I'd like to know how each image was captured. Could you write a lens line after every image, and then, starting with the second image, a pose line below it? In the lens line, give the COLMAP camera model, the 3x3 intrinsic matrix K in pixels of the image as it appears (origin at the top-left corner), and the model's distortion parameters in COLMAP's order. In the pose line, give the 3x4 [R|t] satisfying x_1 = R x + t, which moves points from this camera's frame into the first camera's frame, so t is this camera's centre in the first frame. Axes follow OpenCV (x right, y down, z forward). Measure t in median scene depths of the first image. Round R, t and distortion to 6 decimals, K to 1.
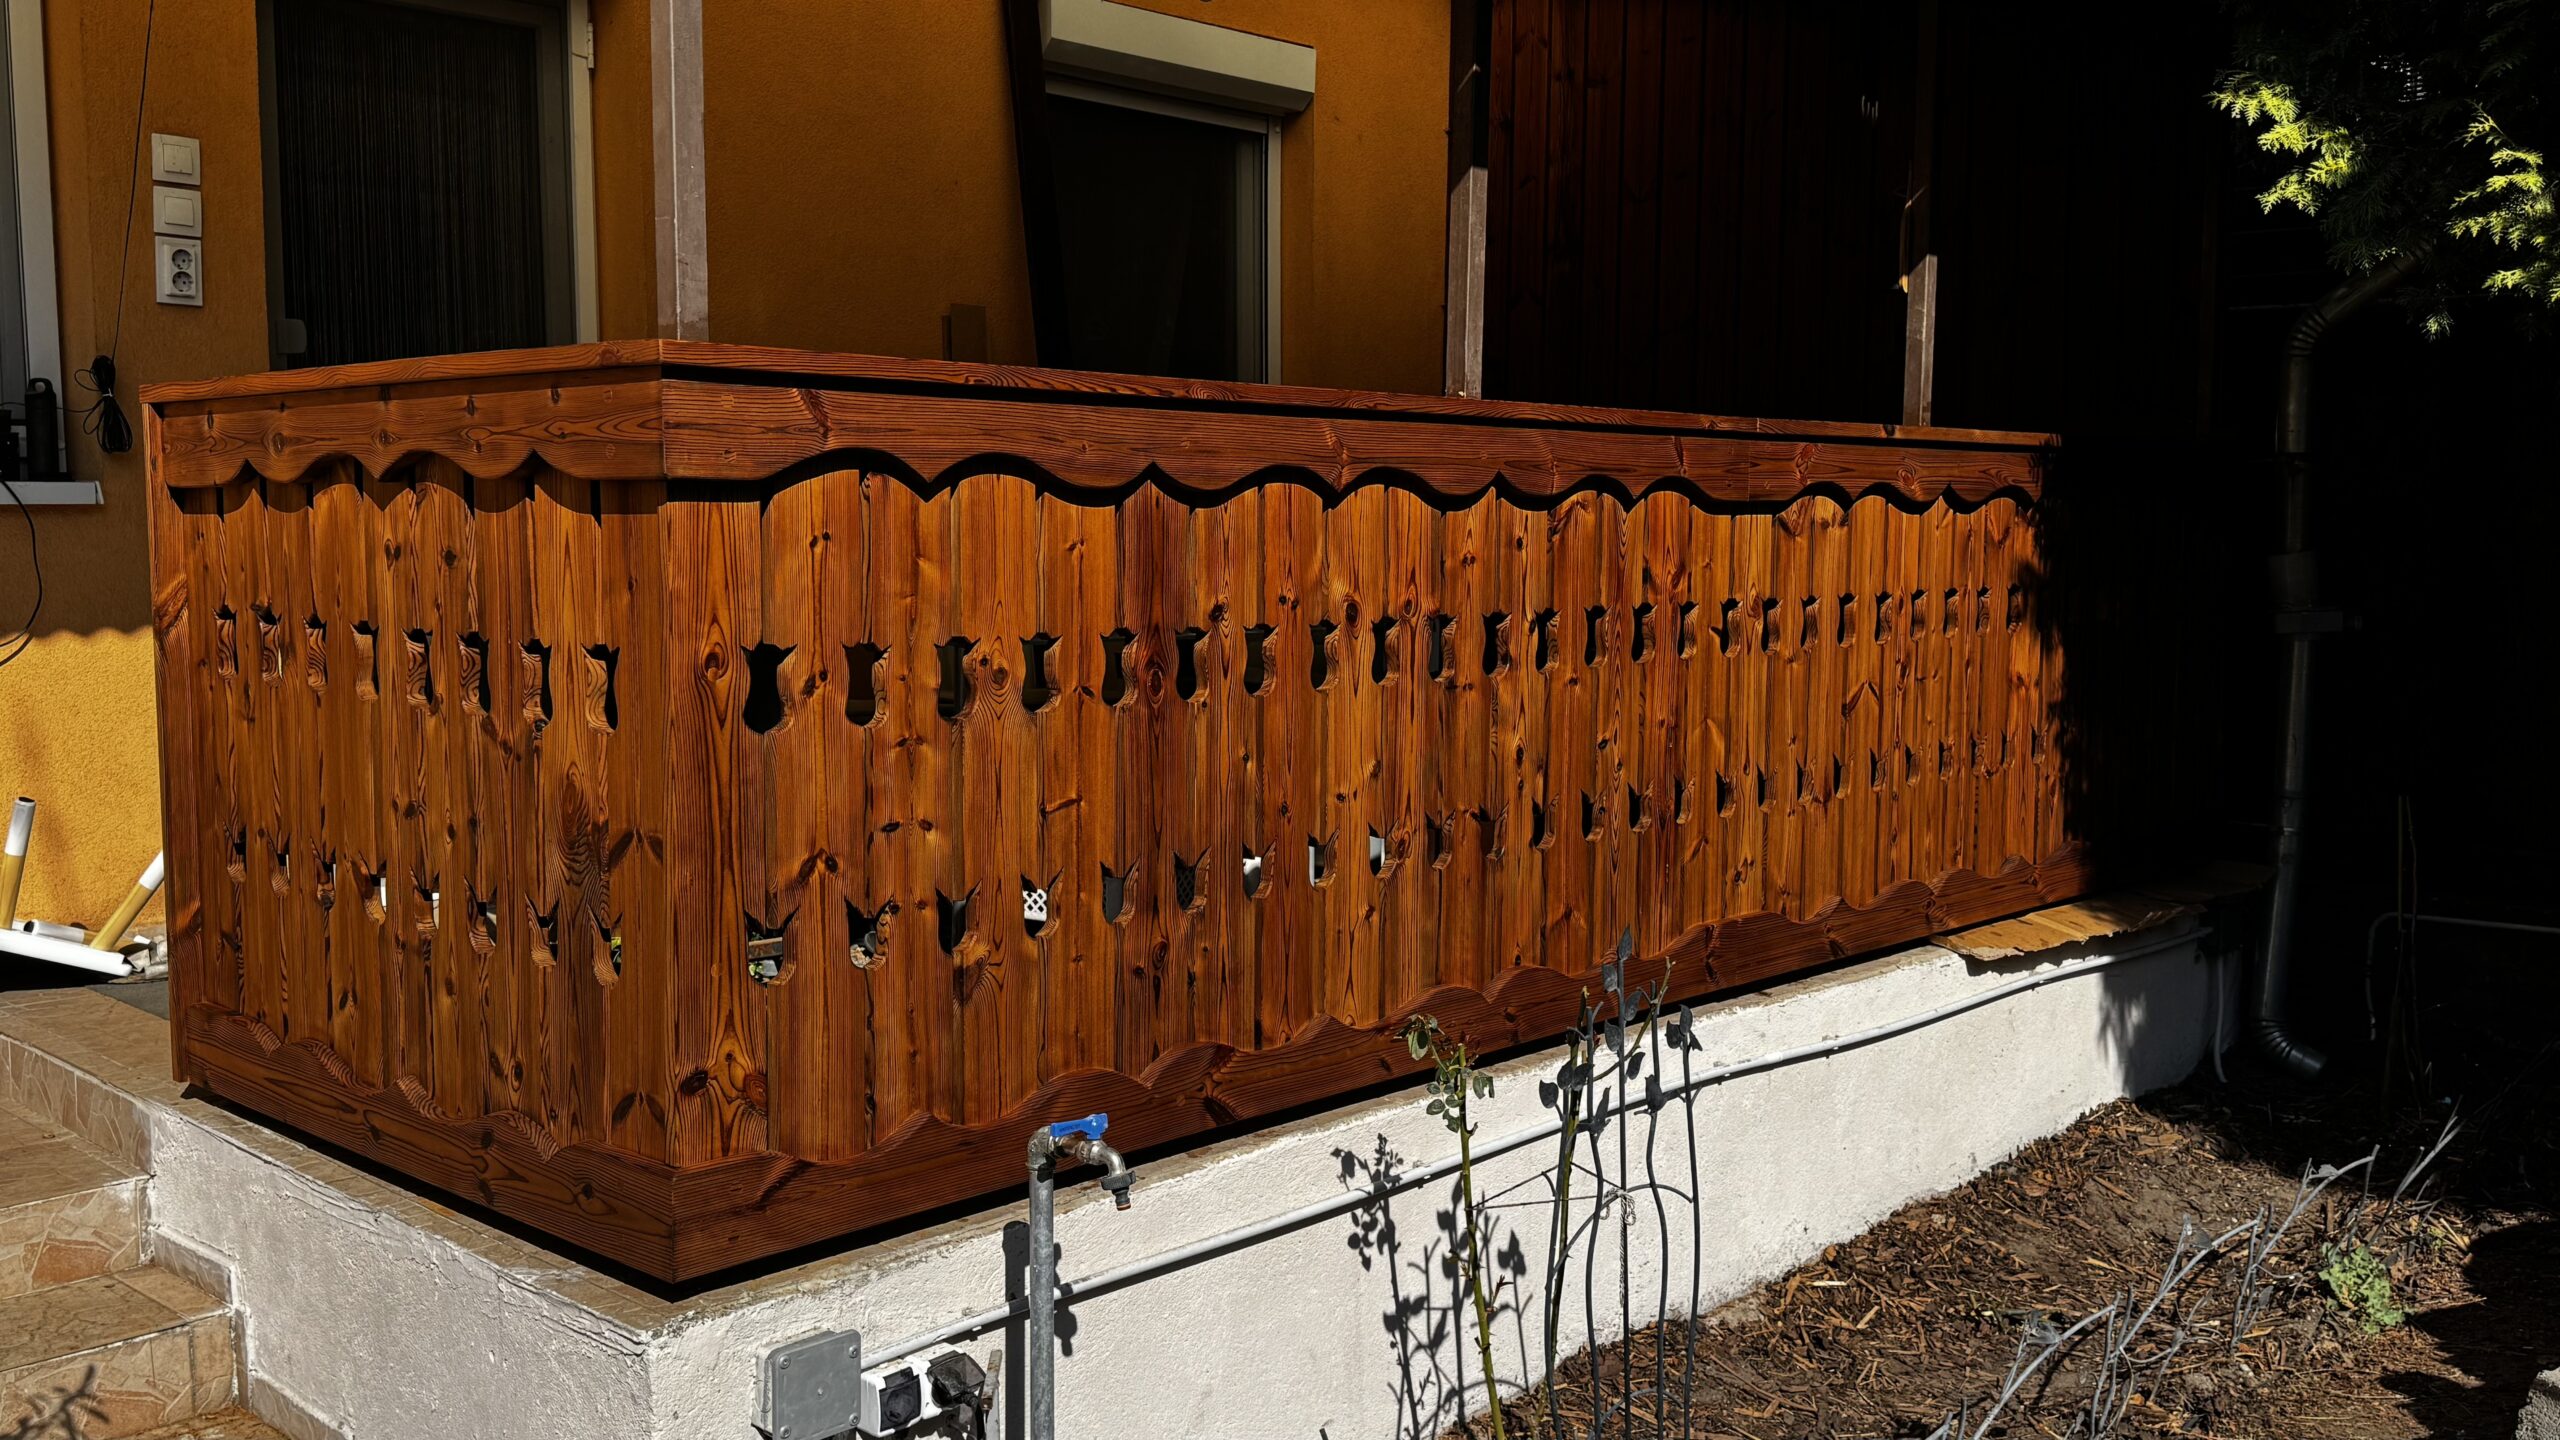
lens RADIAL K [[2221.8, 0, 1323.0], [0, 2221.8, 736.0], [0, 0, 1]] dist [0.196370, -0.370496]
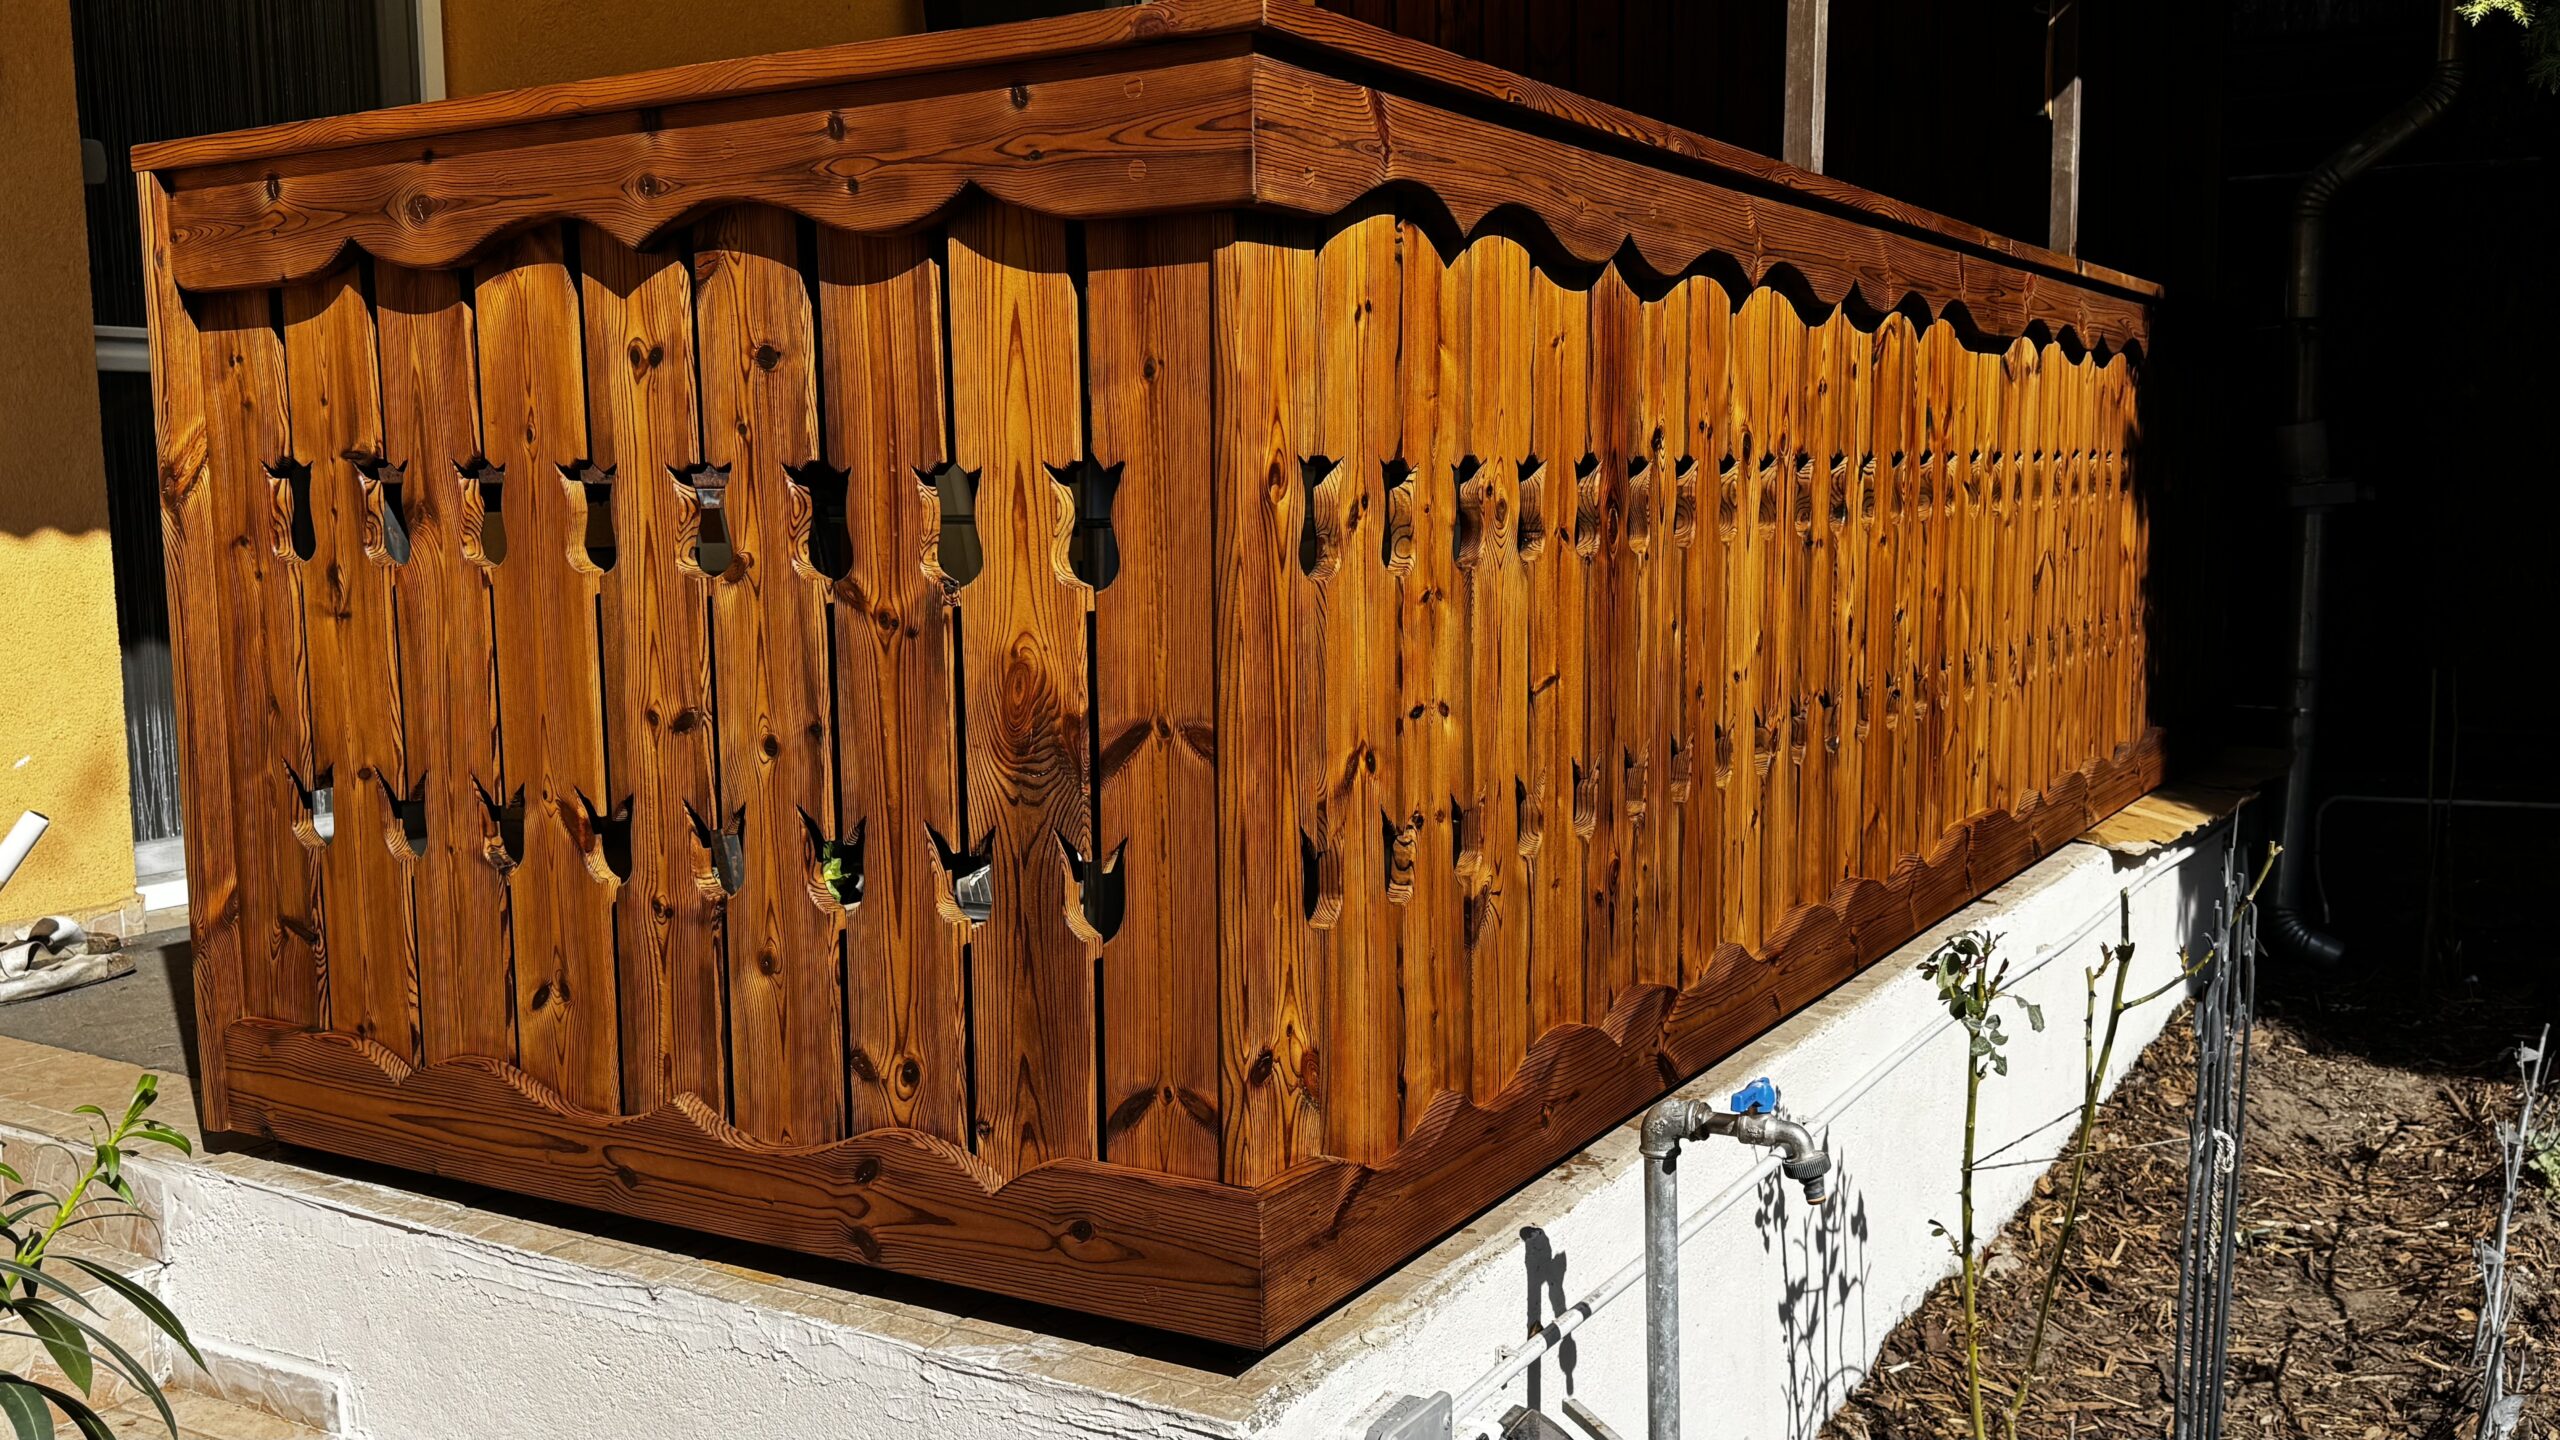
lens RADIAL K [[2221.8, 0, 1323.0], [0, 2221.8, 736.0], [0, 0, 1]] dist [0.196370, -0.370496]
pose [[0.978592, -0.041849, 0.201511, -0.345257], [0.038271, 0.999033, 0.021622, 0.029455], [-0.202221, -0.013447, 0.979248, 0.264307]]
